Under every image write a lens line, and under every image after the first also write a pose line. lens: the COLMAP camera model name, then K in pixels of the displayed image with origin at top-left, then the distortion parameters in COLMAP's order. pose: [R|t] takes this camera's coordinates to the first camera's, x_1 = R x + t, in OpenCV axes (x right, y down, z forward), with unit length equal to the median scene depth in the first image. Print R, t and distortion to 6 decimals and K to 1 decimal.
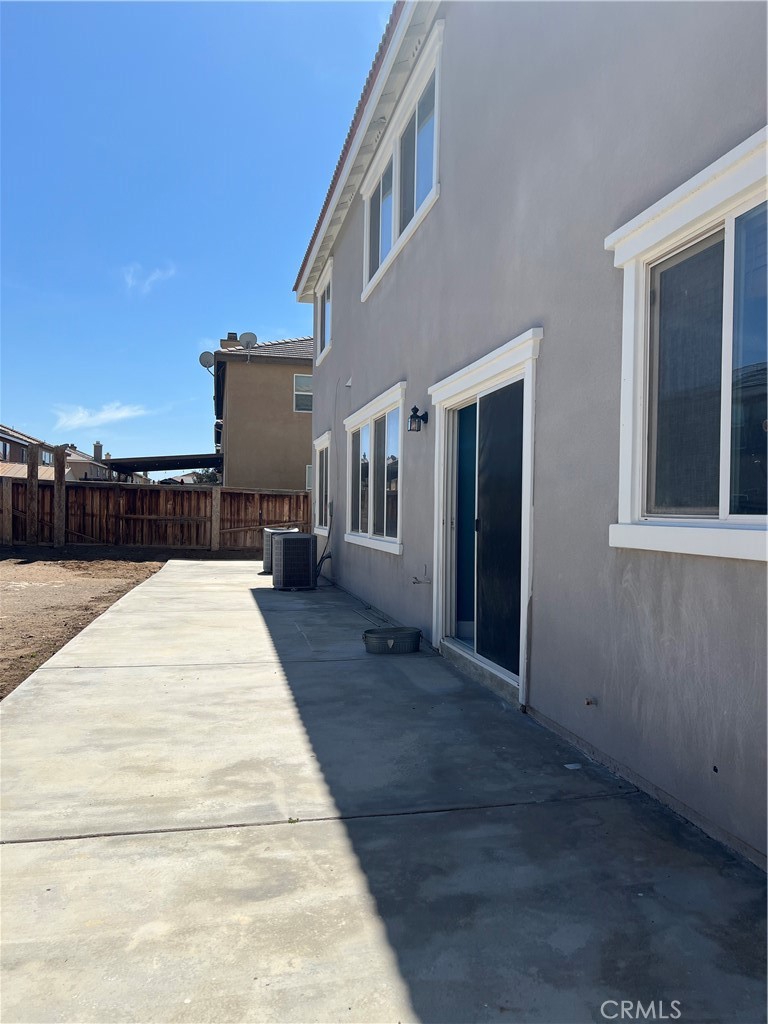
lens RADIAL K [[763.0, 0, 384.6], [0, 763.0, 513.1], [0, 0, 1]] dist [0.057563, -0.007408]
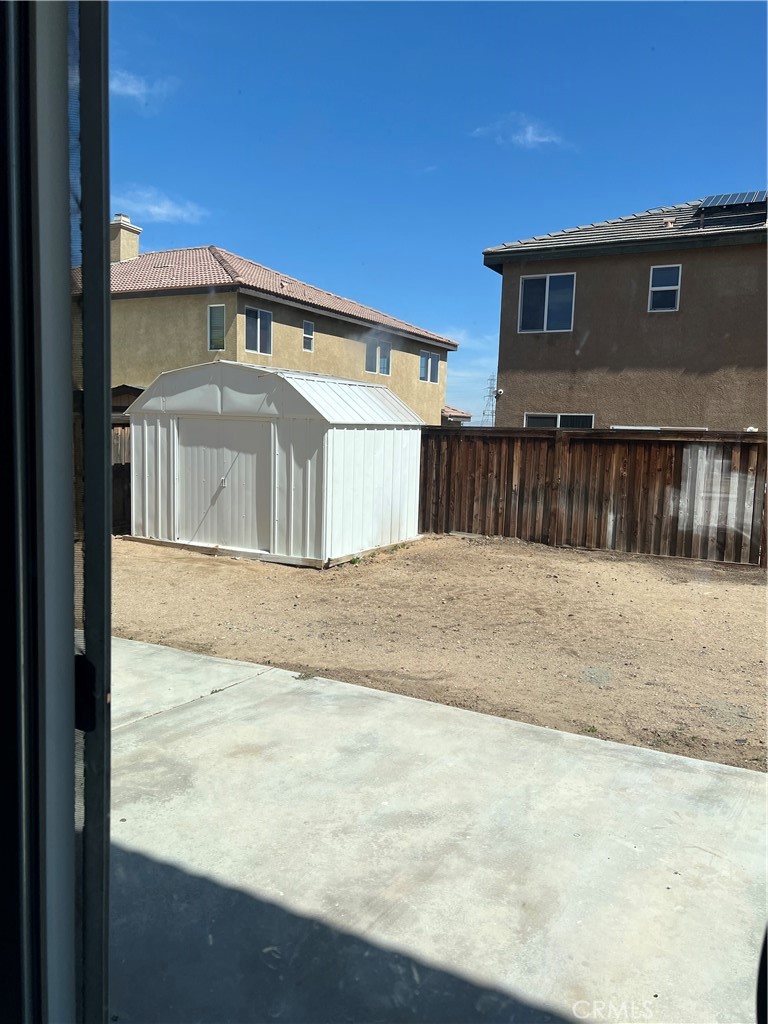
lens RADIAL K [[763.0, 0, 386.5], [0, 763.0, 509.7], [0, 0, 1]] dist [0.057563, -0.007408]
pose [[-0.640709, 0.071114, -0.764483, 0.315060], [-0.025477, 0.993184, 0.113741, -0.096195], [0.767361, 0.092352, -0.634530, 1.649239]]
